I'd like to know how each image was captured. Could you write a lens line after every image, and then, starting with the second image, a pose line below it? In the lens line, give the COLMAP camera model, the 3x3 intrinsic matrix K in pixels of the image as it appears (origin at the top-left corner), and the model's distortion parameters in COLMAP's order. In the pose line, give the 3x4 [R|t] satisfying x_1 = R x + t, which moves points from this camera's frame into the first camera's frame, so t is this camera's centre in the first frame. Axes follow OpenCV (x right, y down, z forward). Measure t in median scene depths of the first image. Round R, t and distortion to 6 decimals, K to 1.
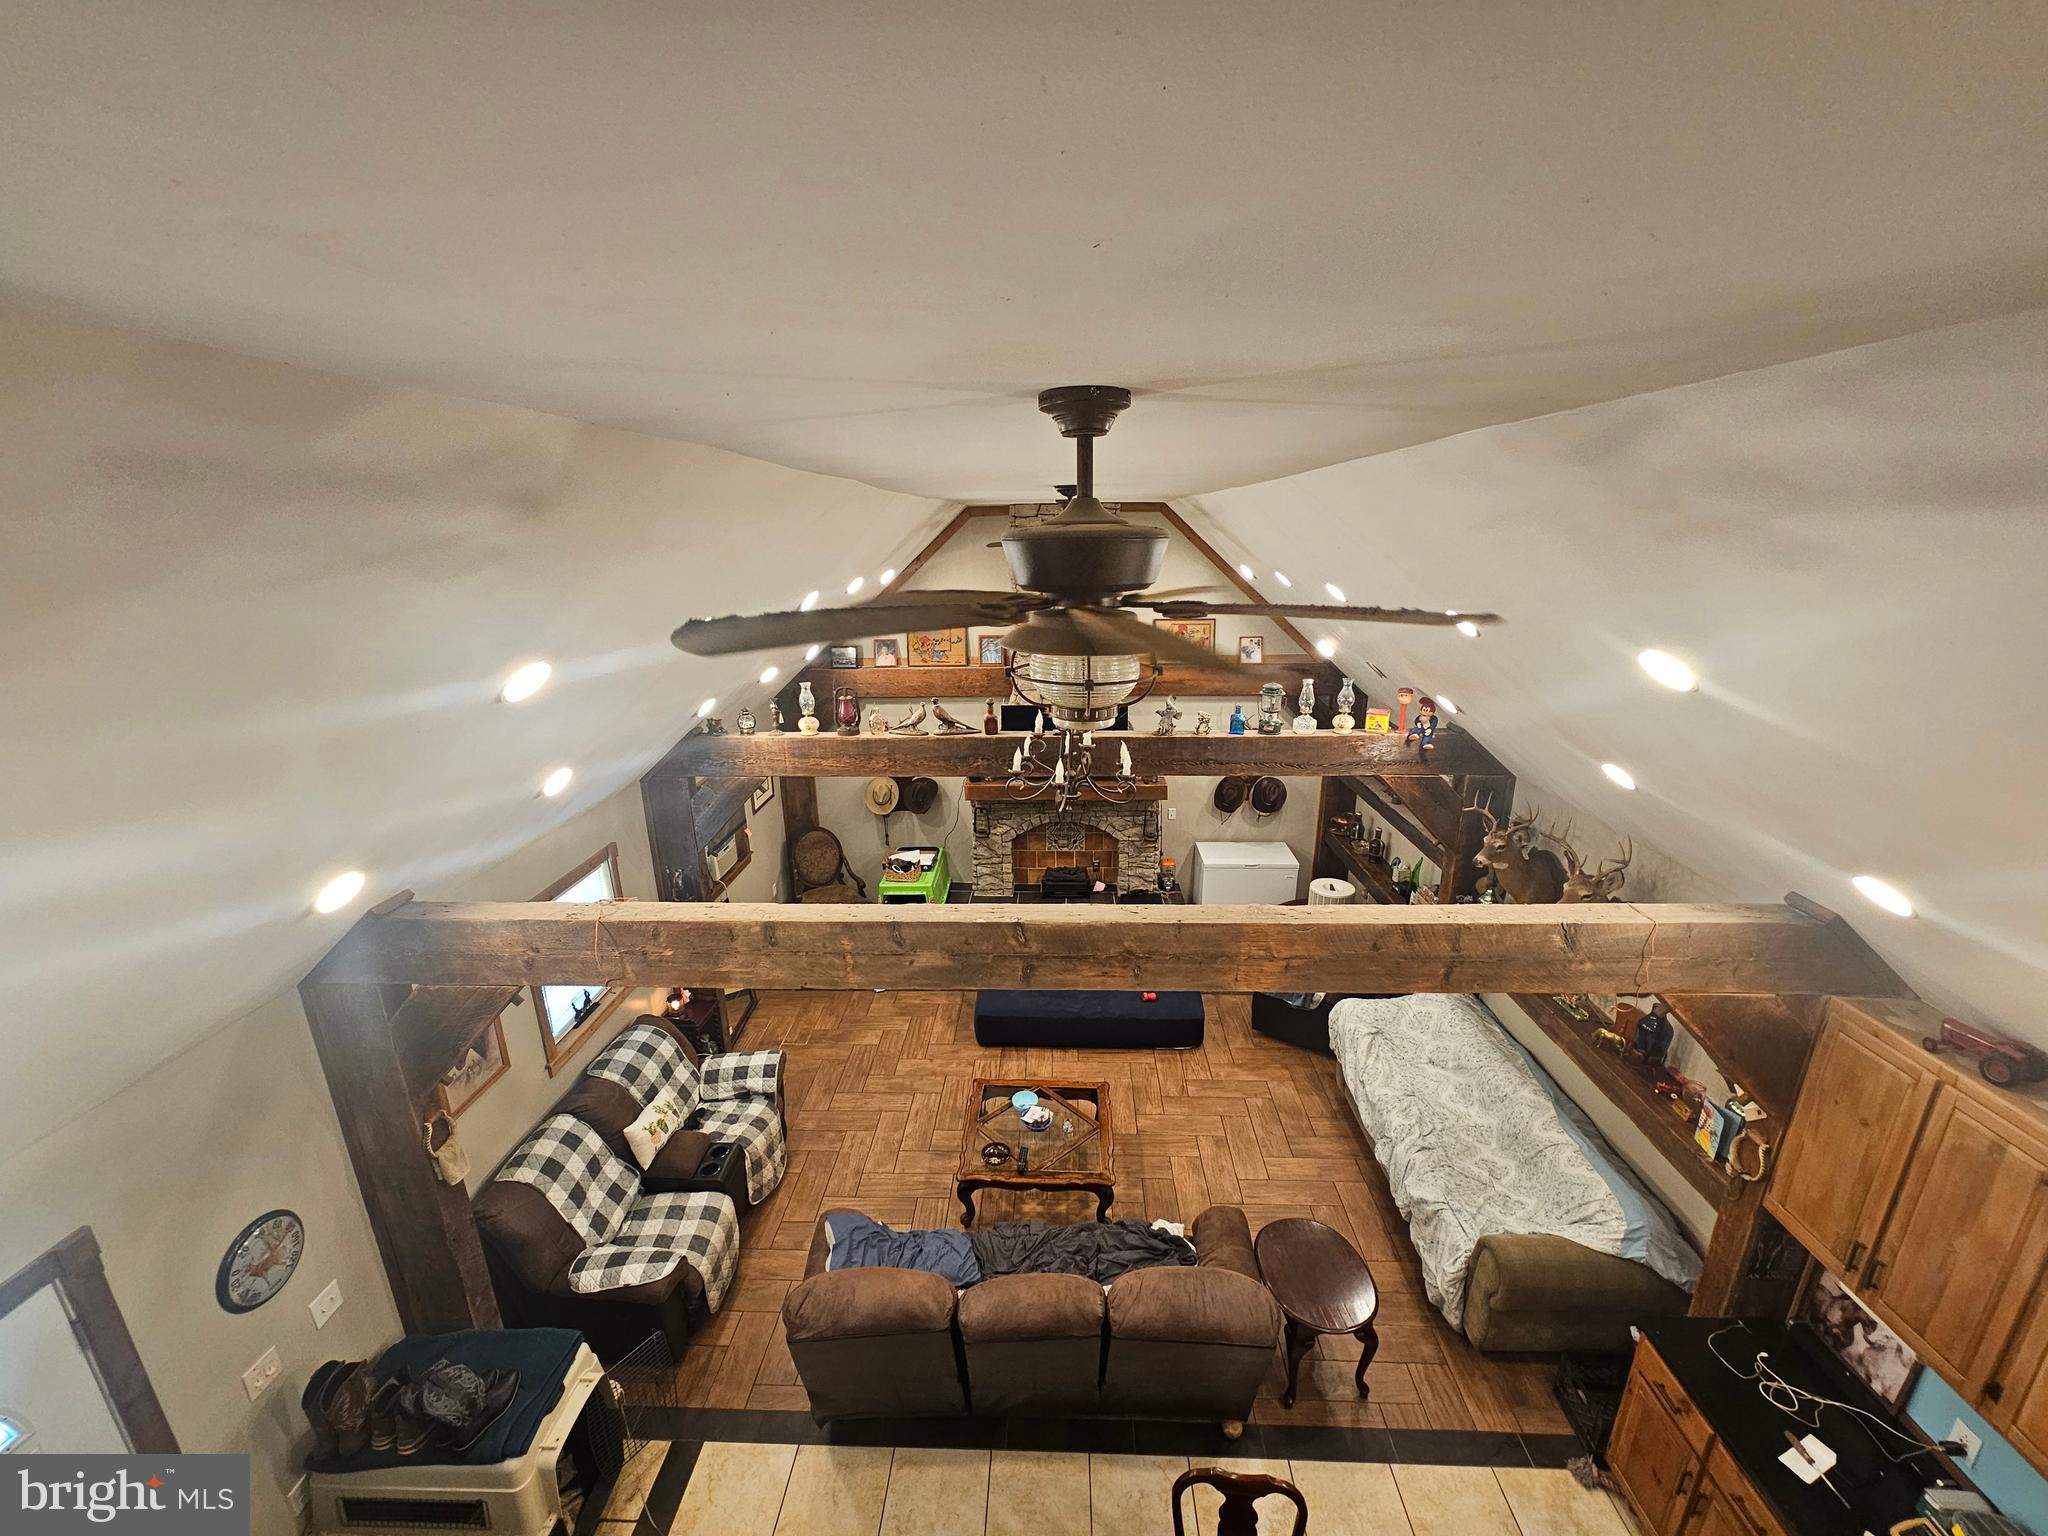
lens RADIAL K [[837.7, 0, 1023.3], [0, 837.7, 781.3], [0, 0, 1]] dist [-0.004177, 0.002046]
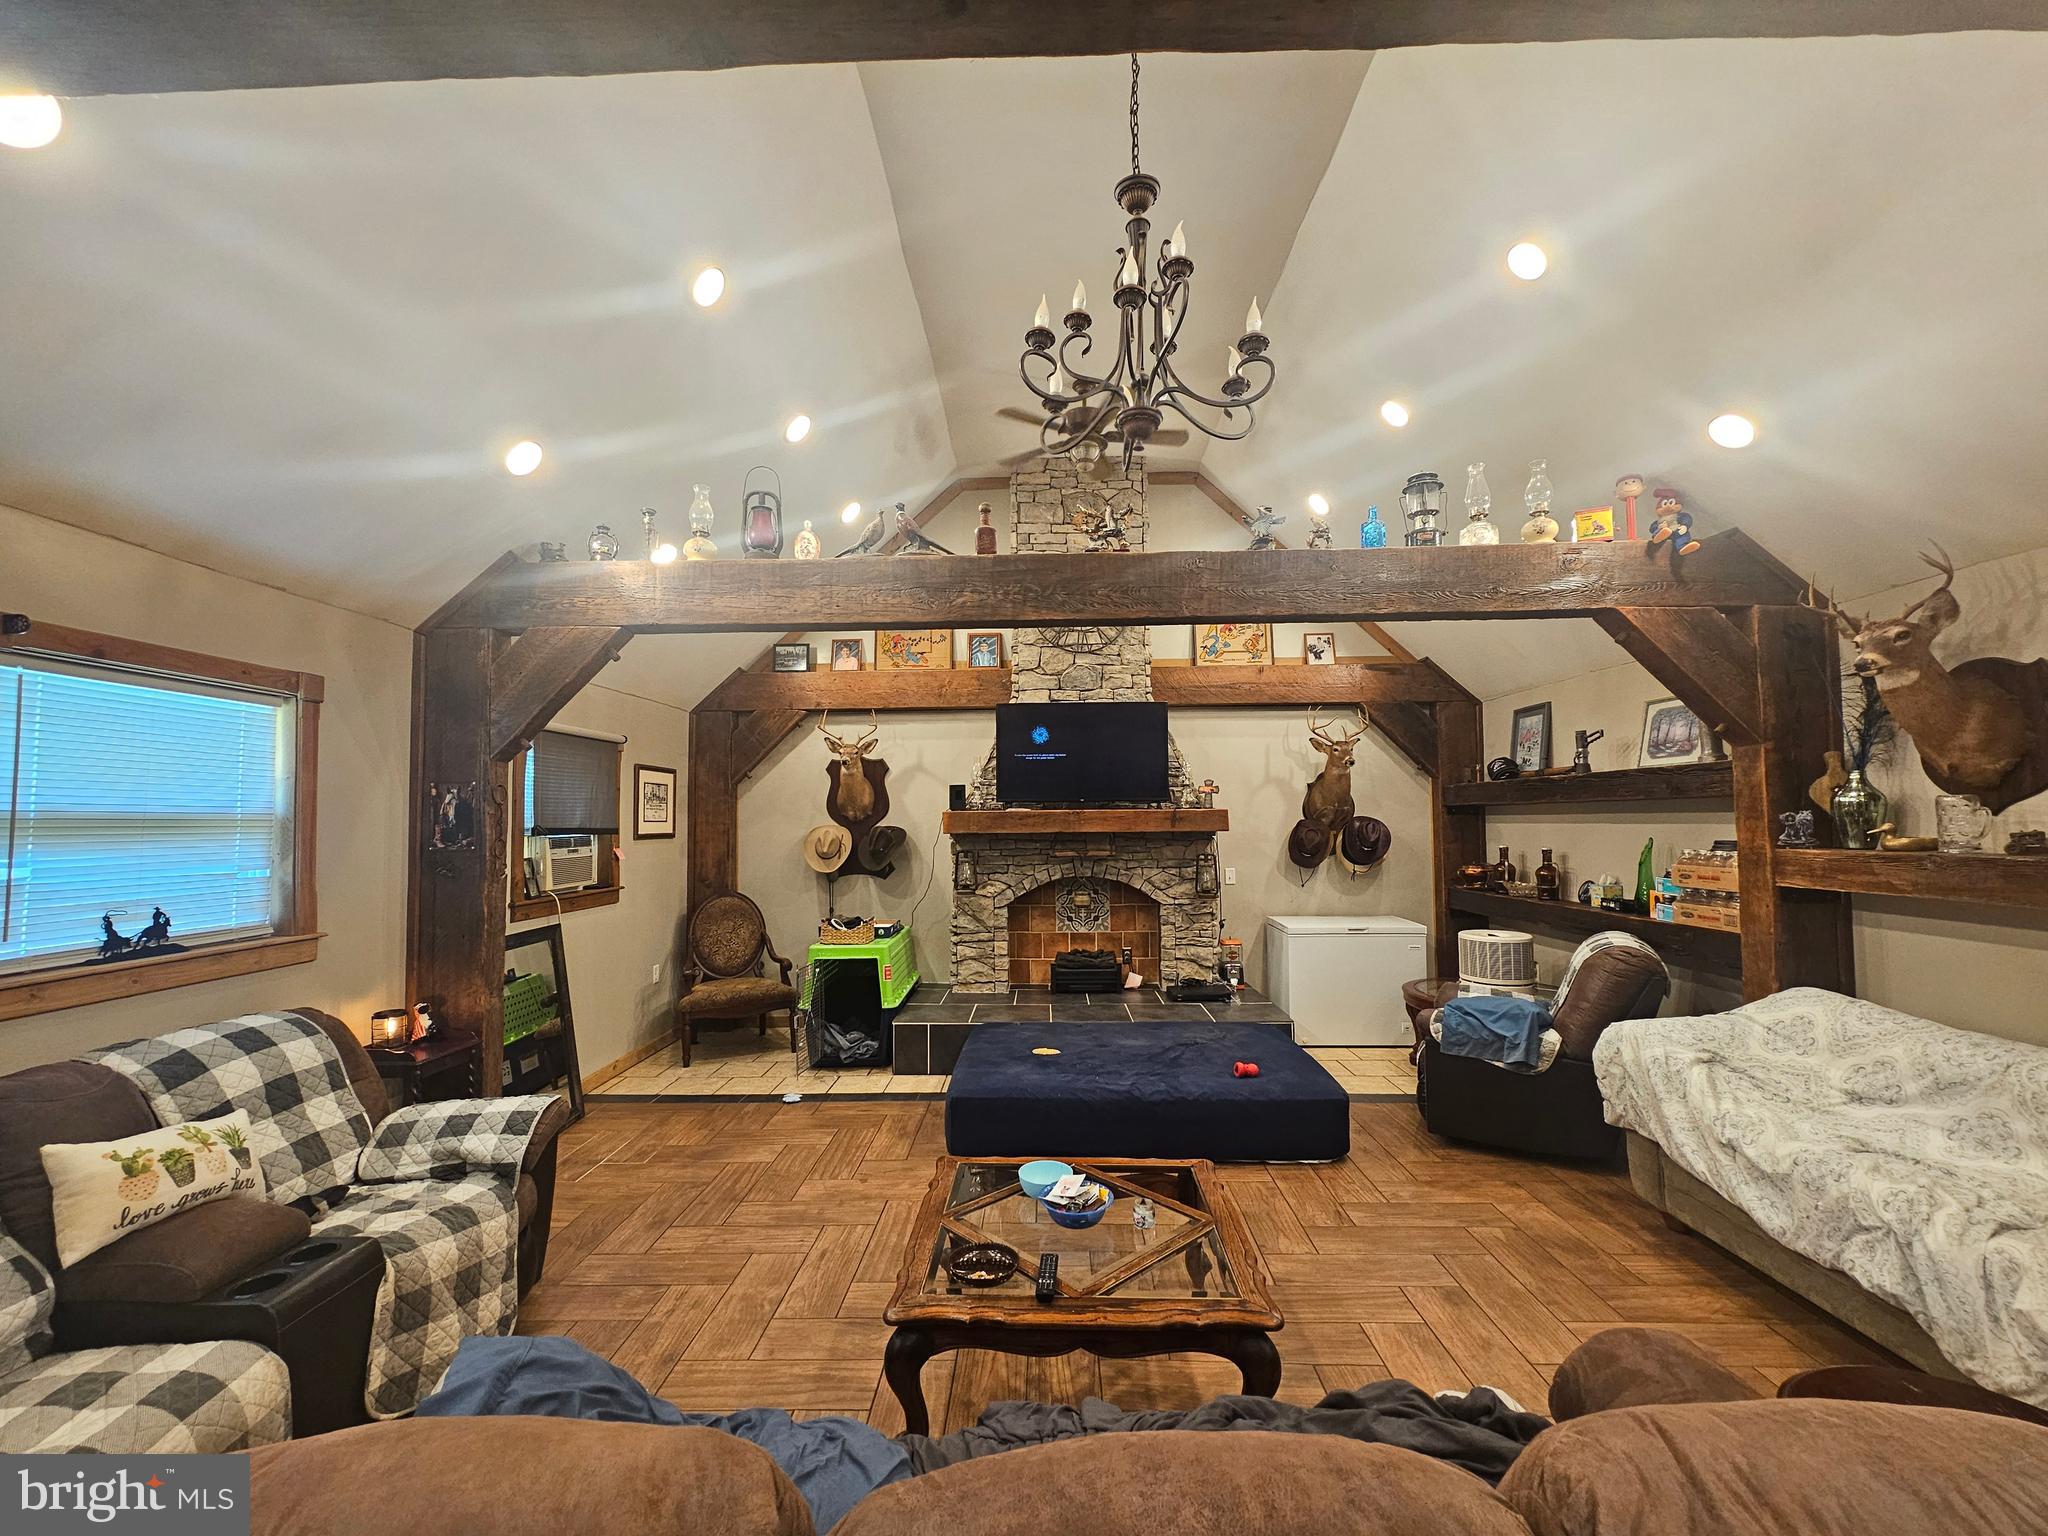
lens RADIAL K [[837.7, 0, 1024.7], [0, 837.7, 780.3], [0, 0, 1]] dist [-0.004177, 0.002046]
pose [[0.999830, 0.007296, 0.016914, -0.017130], [-0.001104, 0.940307, -0.340327, 0.292480], [-0.018388, 0.340250, 0.940155, 0.423314]]
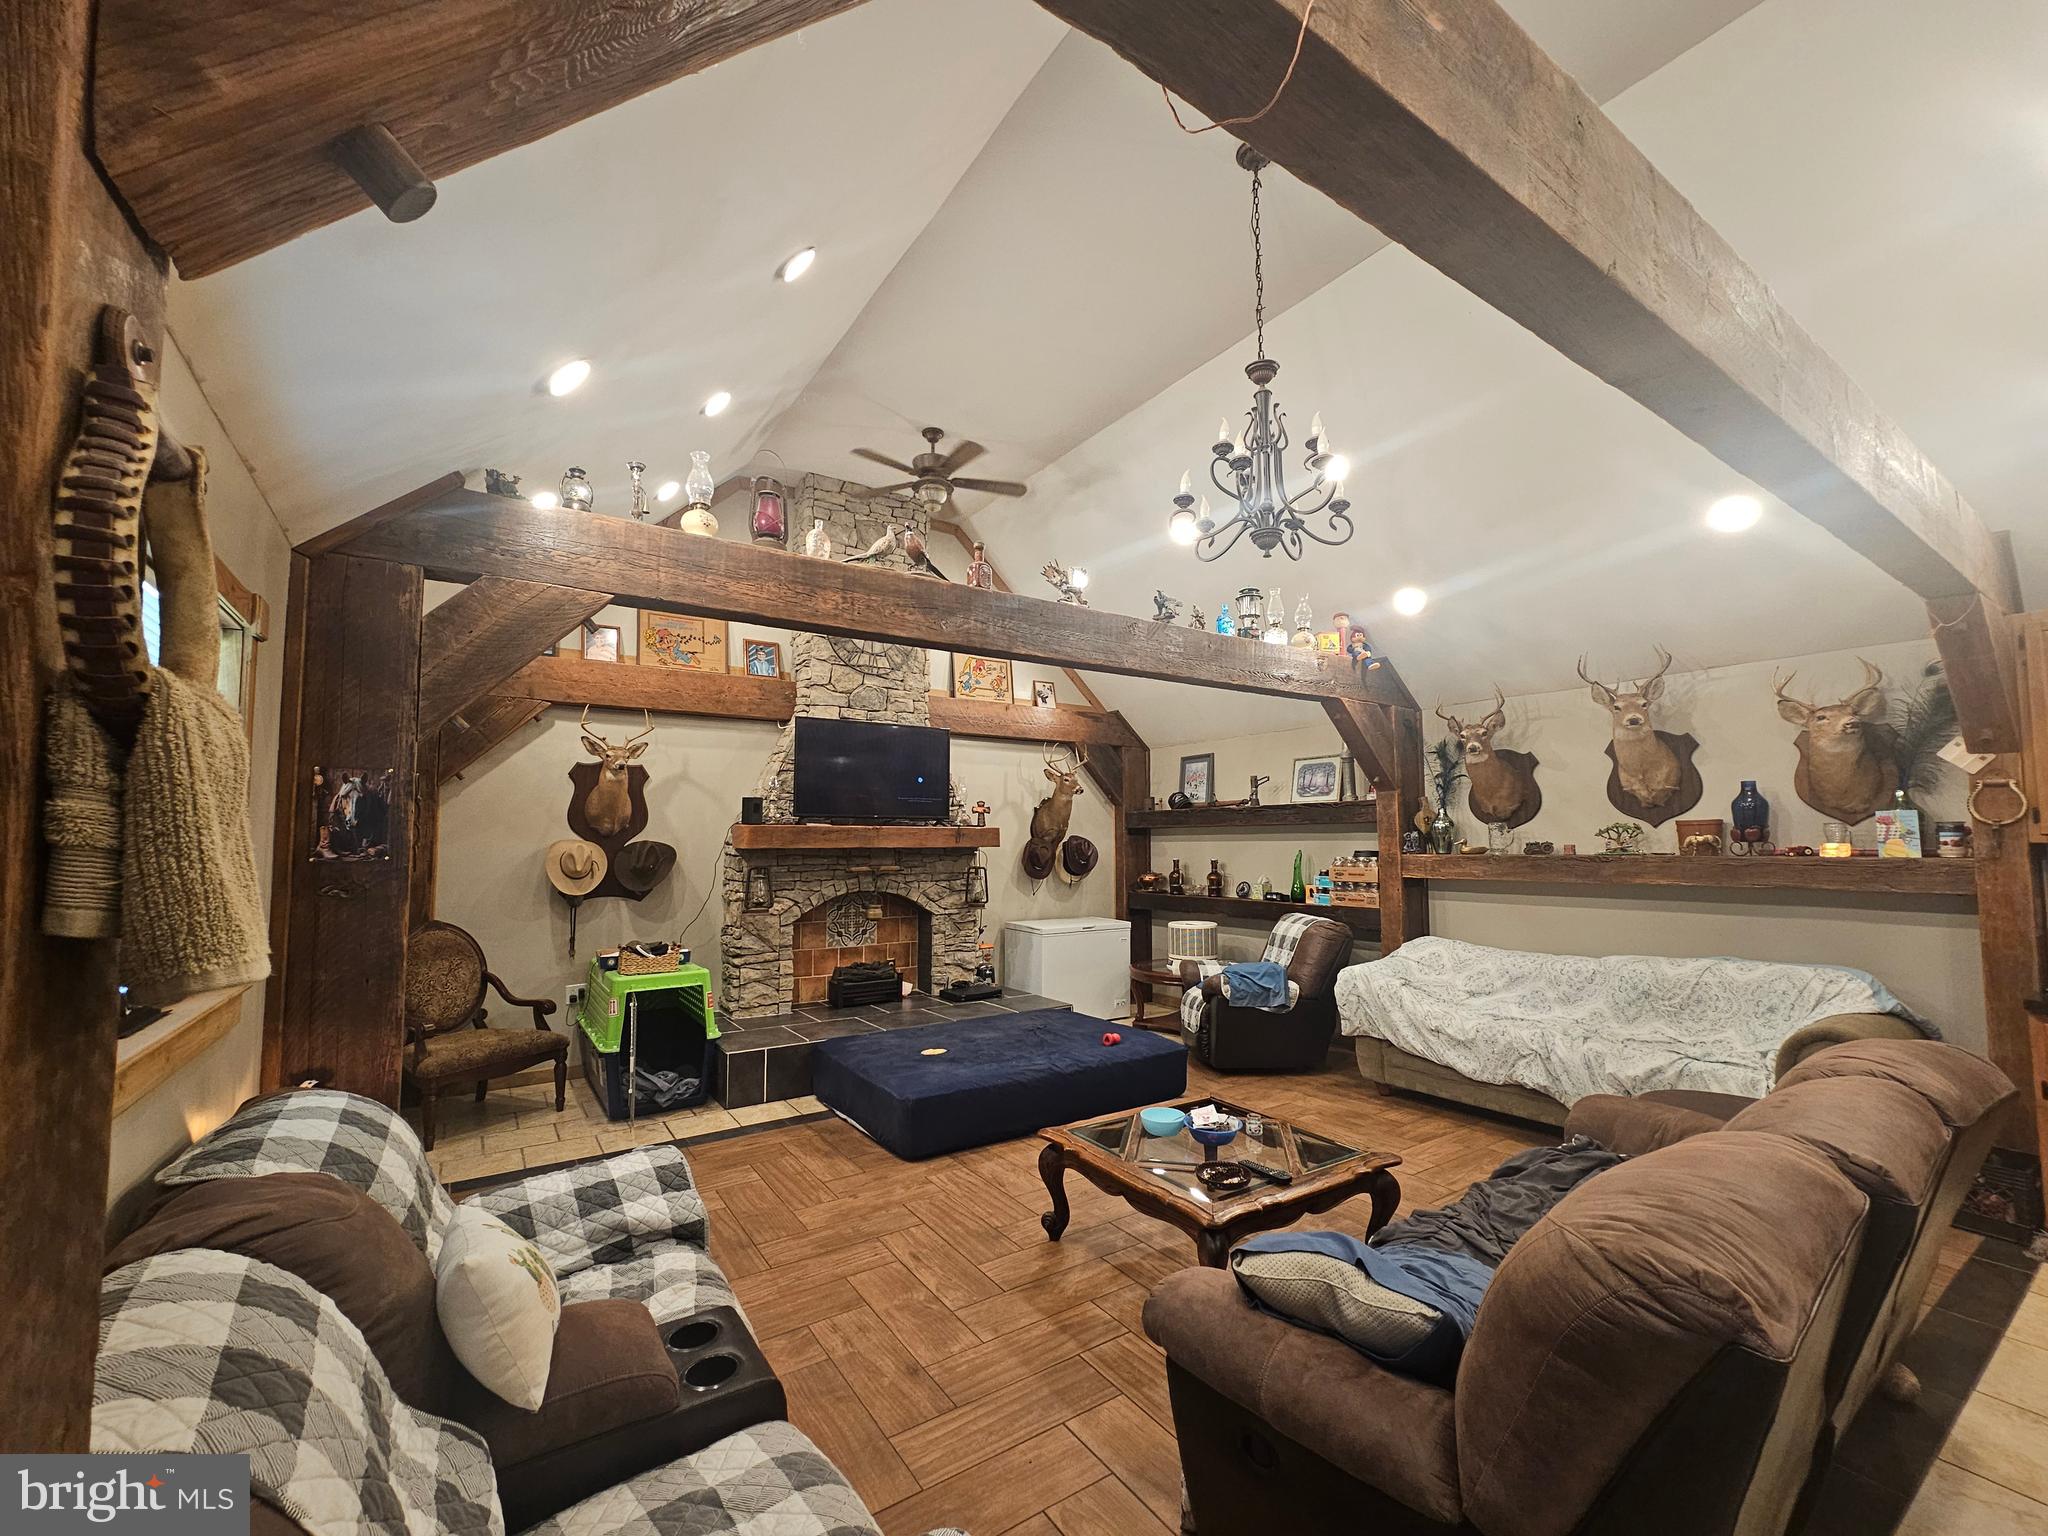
lens RADIAL K [[837.7, 0, 1026.0], [0, 837.7, 779.3], [0, 0, 1]] dist [-0.004177, 0.002046]
pose [[0.806607, 0.057029, 0.588330, -0.375435], [0.165698, 0.933611, -0.317672, 0.291286], [-0.567388, 0.353722, 0.743607, 0.475351]]
